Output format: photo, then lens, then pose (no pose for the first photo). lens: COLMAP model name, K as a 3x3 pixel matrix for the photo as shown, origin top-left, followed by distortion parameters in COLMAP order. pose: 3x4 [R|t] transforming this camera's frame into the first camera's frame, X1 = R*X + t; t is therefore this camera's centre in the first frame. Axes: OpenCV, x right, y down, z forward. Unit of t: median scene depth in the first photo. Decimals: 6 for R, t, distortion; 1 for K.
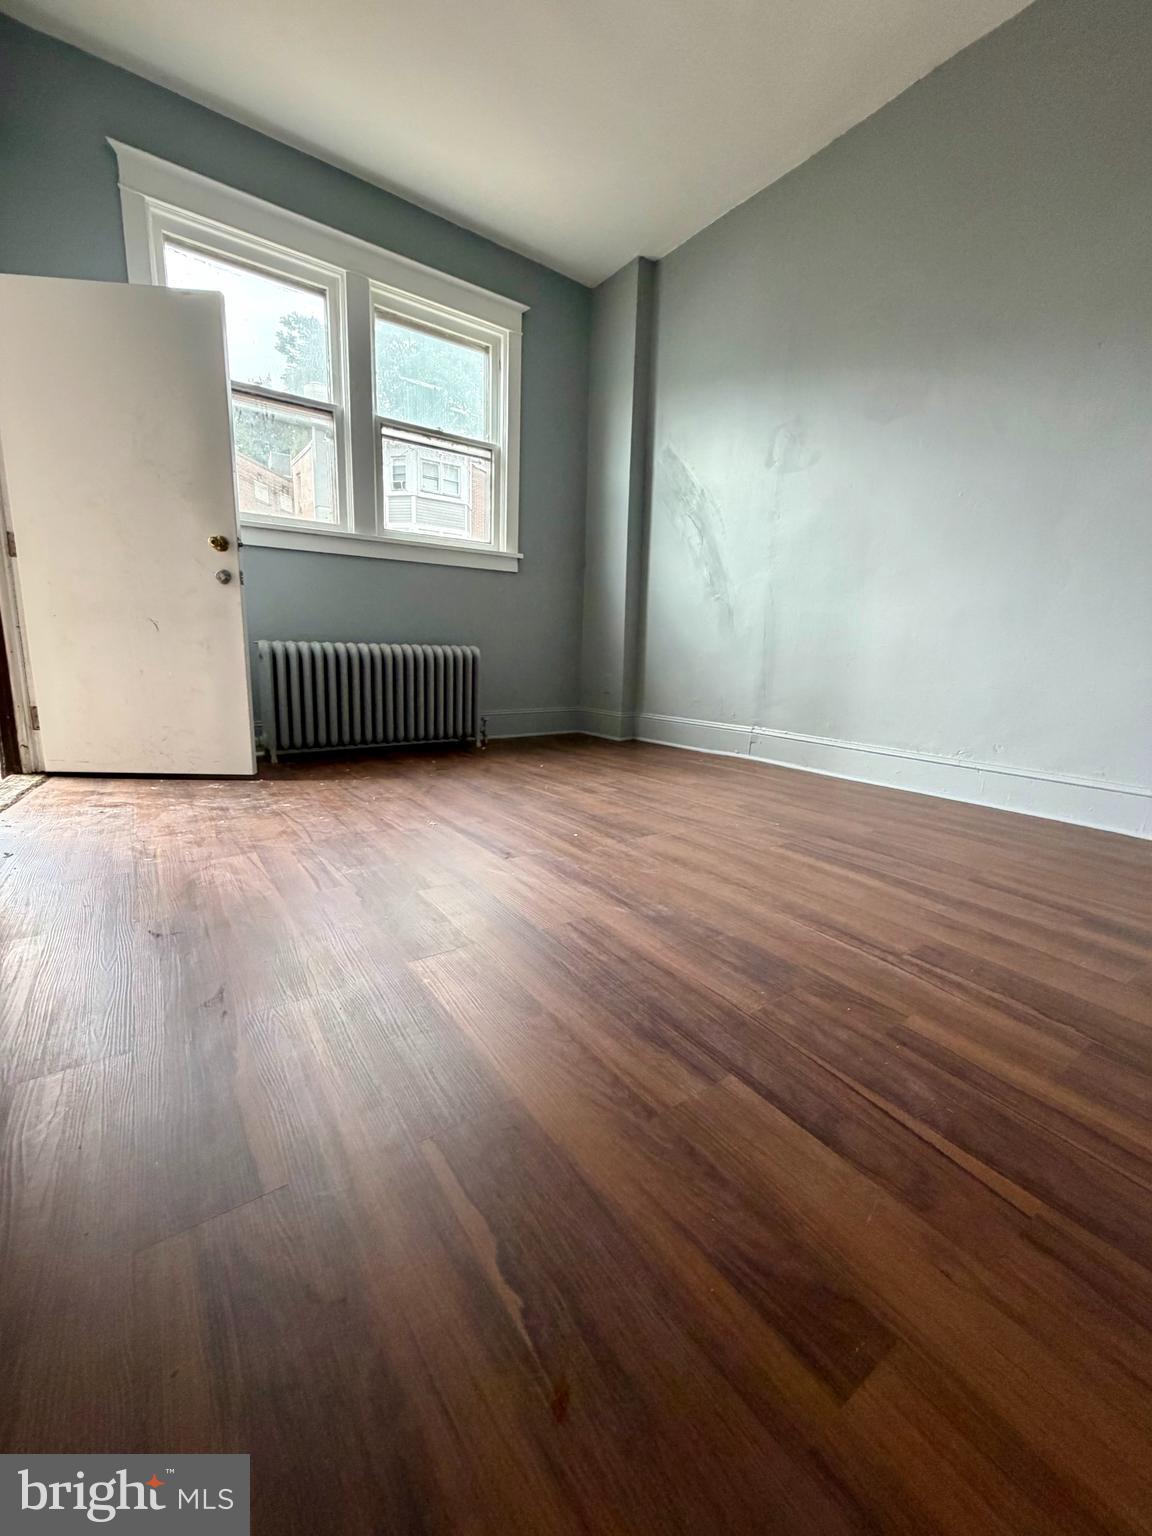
lens RADIAL K [[612.9, 0, 575.6], [0, 612.9, 765.5], [0, 0, 1]] dist [0.000550, 0.000296]
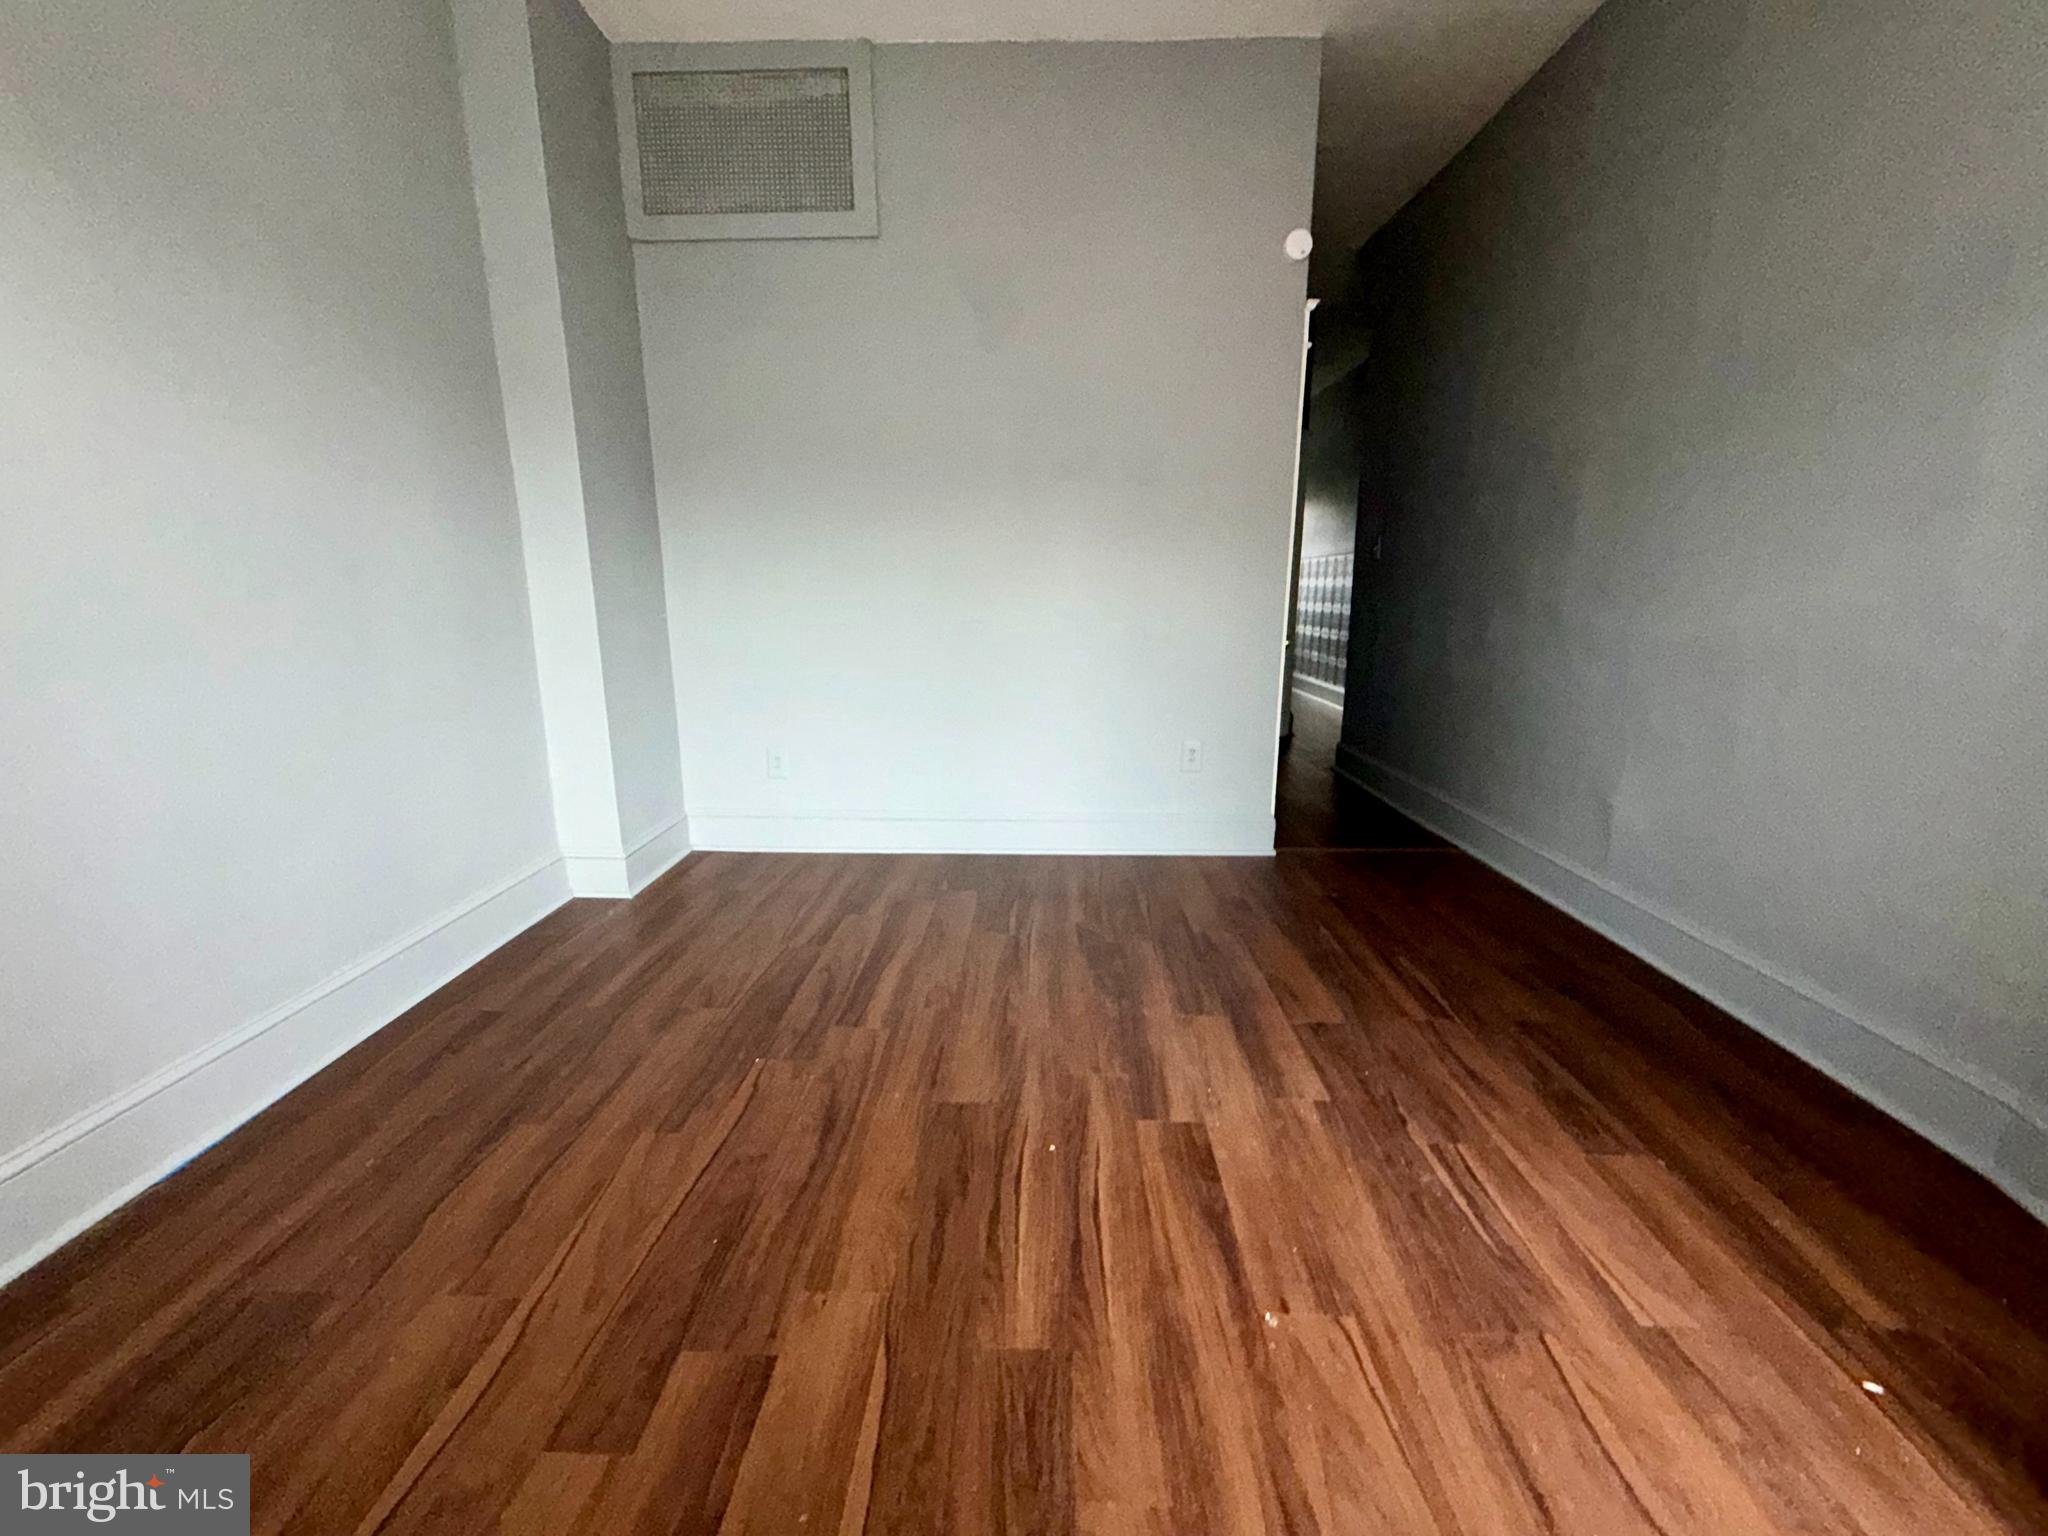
lens RADIAL K [[821.4, 0, 1015.5], [0, 821.4, 770.6], [0, 0, 1]] dist [0.000618, -0.000049]
pose [[-0.794456, -0.163344, 0.584944, -0.407089], [0.094594, 0.918116, 0.384858, -0.575649], [-0.599910, 0.361085, -0.713951, 1.554214]]
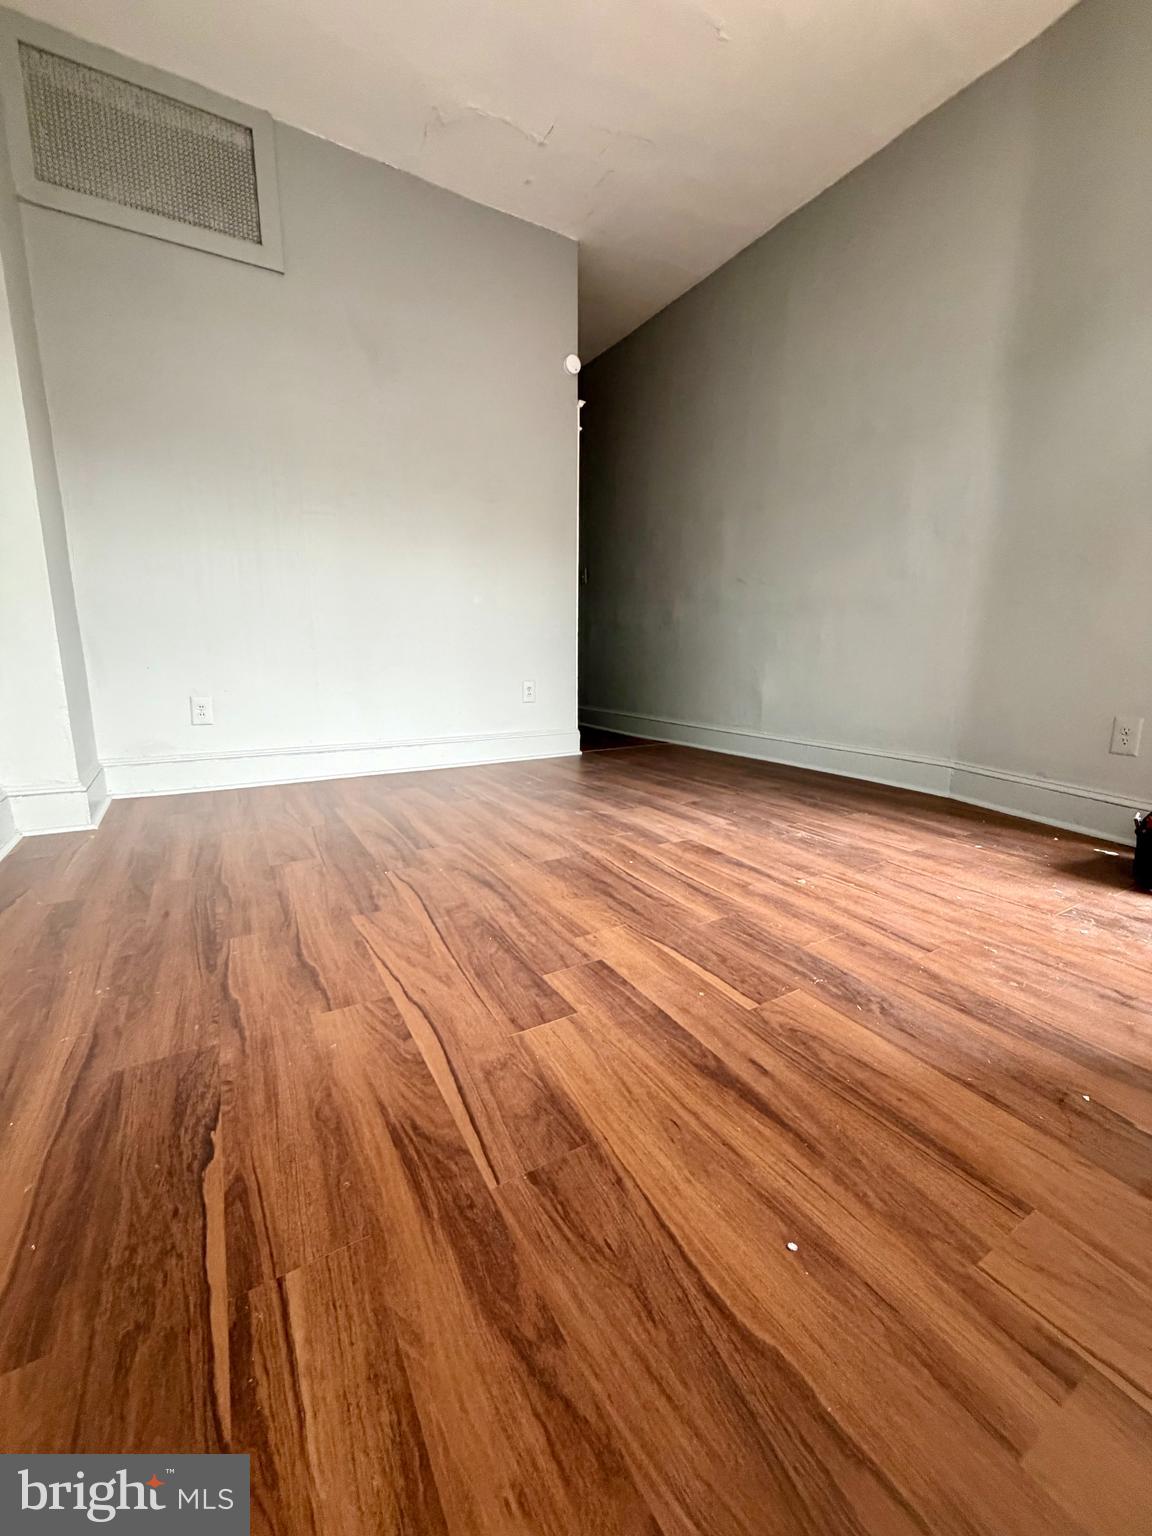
lens RADIAL K [[612.9, 0, 575.6], [0, 612.9, 765.5], [0, 0, 1]] dist [0.000550, 0.000296]
pose [[-0.996052, -0.047382, 0.075067, 0.022271], [-0.016130, 0.928161, 0.371828, -0.401477], [-0.087292, 0.369149, -0.925262, 1.944592]]
